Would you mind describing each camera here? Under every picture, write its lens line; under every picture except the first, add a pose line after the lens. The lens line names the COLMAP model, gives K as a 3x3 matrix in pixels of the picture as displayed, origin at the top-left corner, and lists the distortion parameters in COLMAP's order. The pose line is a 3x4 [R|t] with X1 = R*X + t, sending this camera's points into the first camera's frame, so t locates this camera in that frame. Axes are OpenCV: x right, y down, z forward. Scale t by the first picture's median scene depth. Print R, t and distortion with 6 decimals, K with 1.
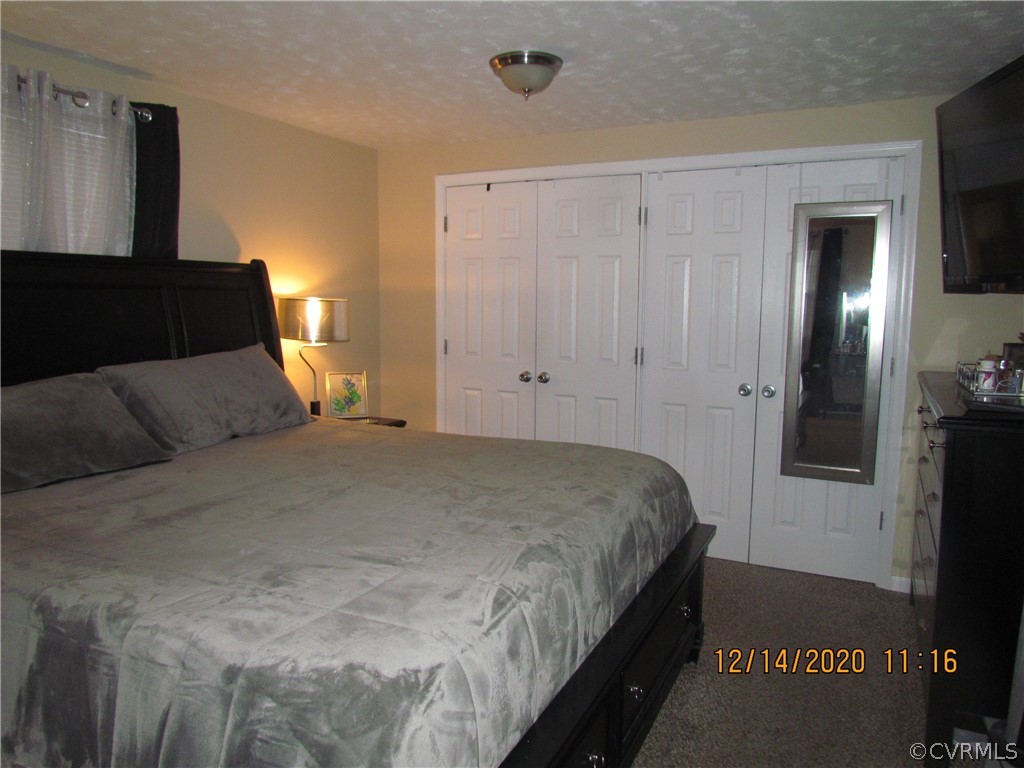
lens RADIAL K [[730.9, 0, 515.2], [0, 730.9, 382.4], [0, 0, 1]] dist [-0.014221, -0.003204]
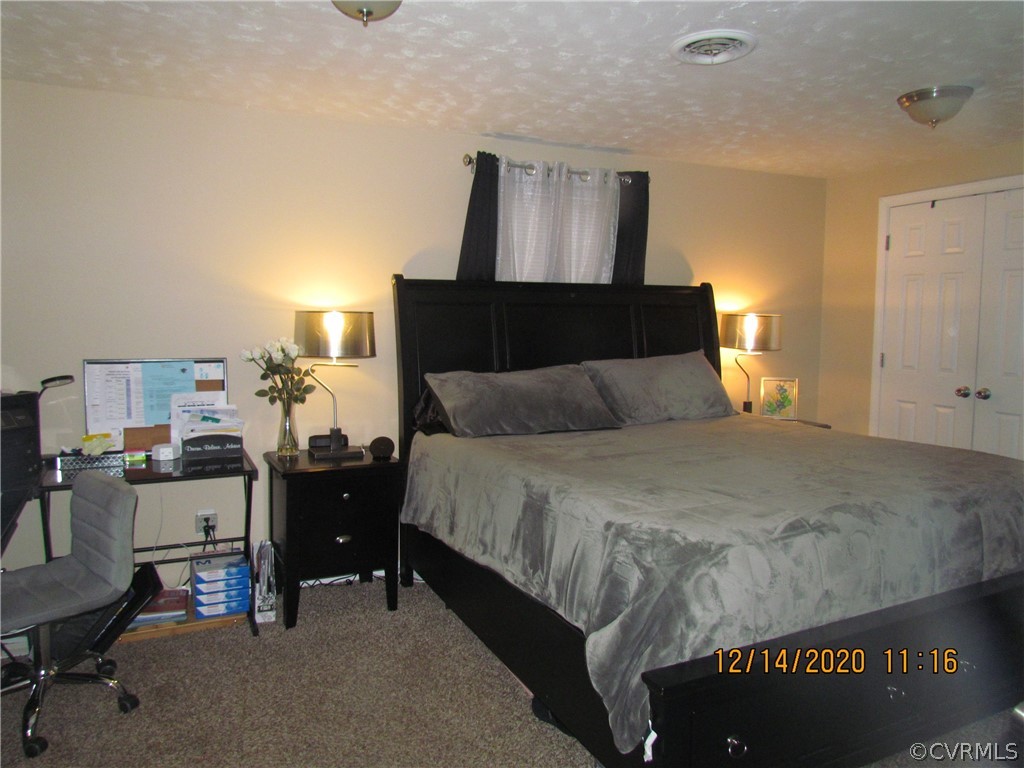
lens RADIAL K [[730.9, 0, 515.2], [0, 730.9, 382.4], [0, 0, 1]] dist [-0.014221, -0.003204]
pose [[0.791550, 0.049177, -0.609122, 0.196604], [-0.065555, 0.997838, -0.004627, 0.034643], [0.607578, 0.043594, 0.793063, -0.218189]]
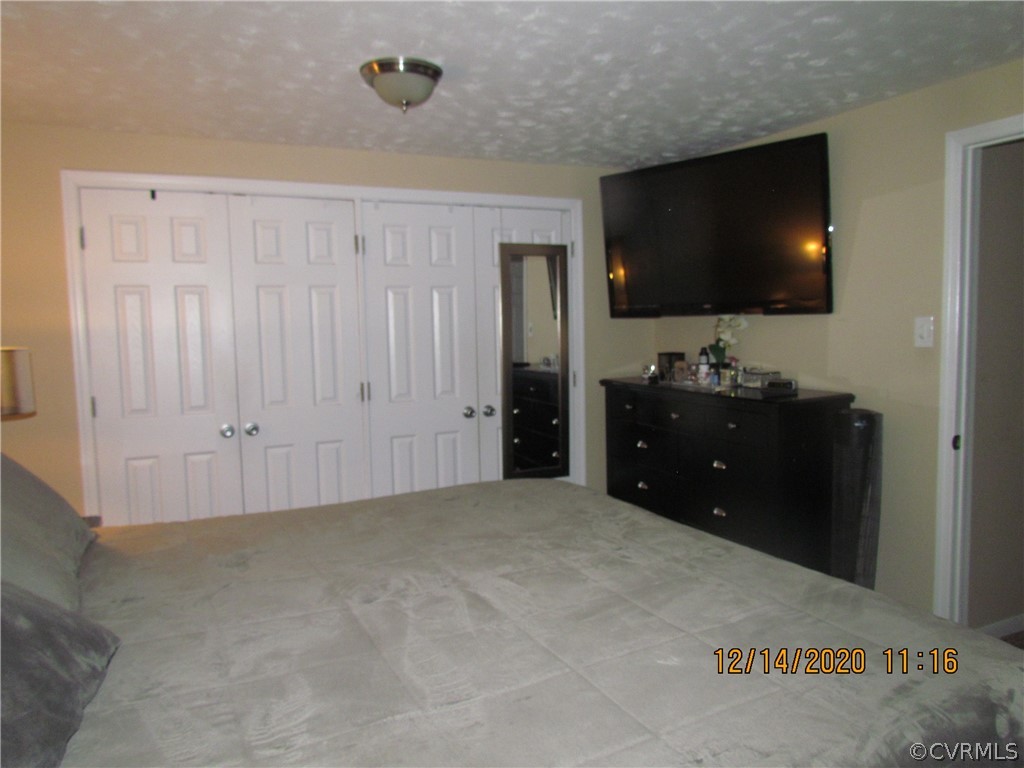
lens RADIAL K [[730.9, 0, 515.2], [0, 730.9, 382.4], [0, 0, 1]] dist [-0.014221, -0.003204]
pose [[0.621500, -0.086240, 0.778653, -0.622955], [0.118685, 0.992815, 0.015228, -0.054168], [-0.774372, 0.082951, 0.627270, 0.354530]]
